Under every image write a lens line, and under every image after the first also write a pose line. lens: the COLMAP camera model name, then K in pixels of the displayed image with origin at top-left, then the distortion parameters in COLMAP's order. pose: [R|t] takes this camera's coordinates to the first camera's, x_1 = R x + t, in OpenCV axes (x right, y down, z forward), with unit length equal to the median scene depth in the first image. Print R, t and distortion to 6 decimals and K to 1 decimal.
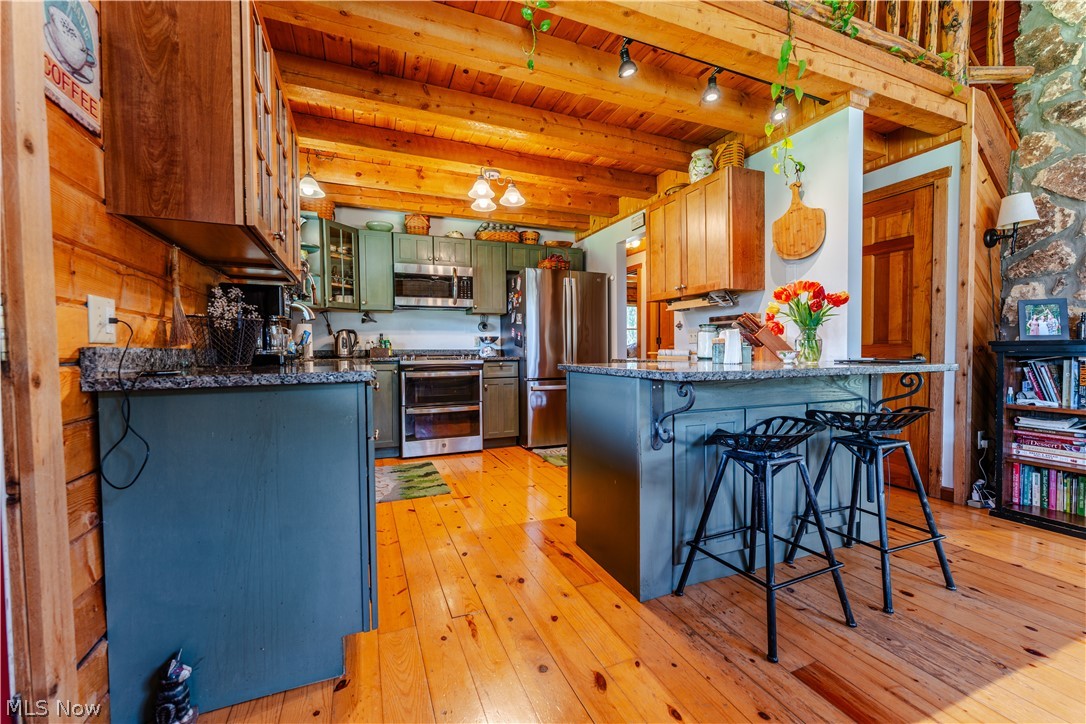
lens RADIAL K [[439.9, 0, 540.9], [0, 439.9, 365.3], [0, 0, 1]] dist [0.001335, -0.000317]
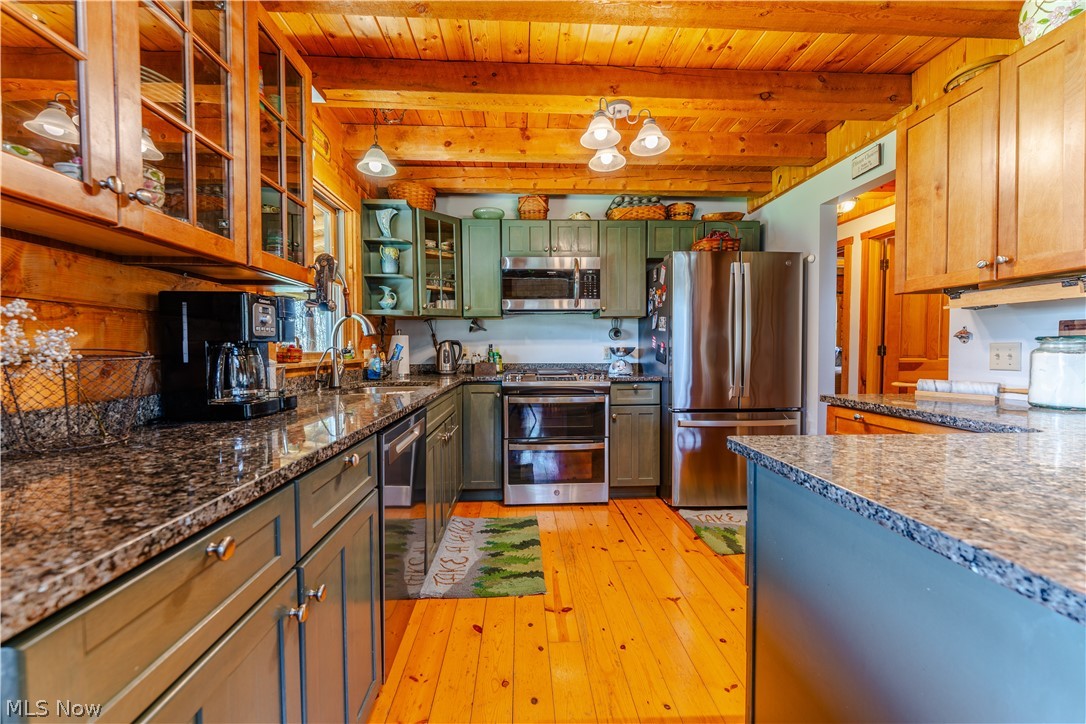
lens RADIAL K [[439.9, 0, 540.9], [0, 439.9, 365.3], [0, 0, 1]] dist [0.001335, -0.000317]
pose [[0.942986, 0.014928, -0.332497, 0.003362], [-0.013262, 0.999886, 0.007281, -0.041627], [0.332567, -0.002456, 0.943076, 0.261481]]
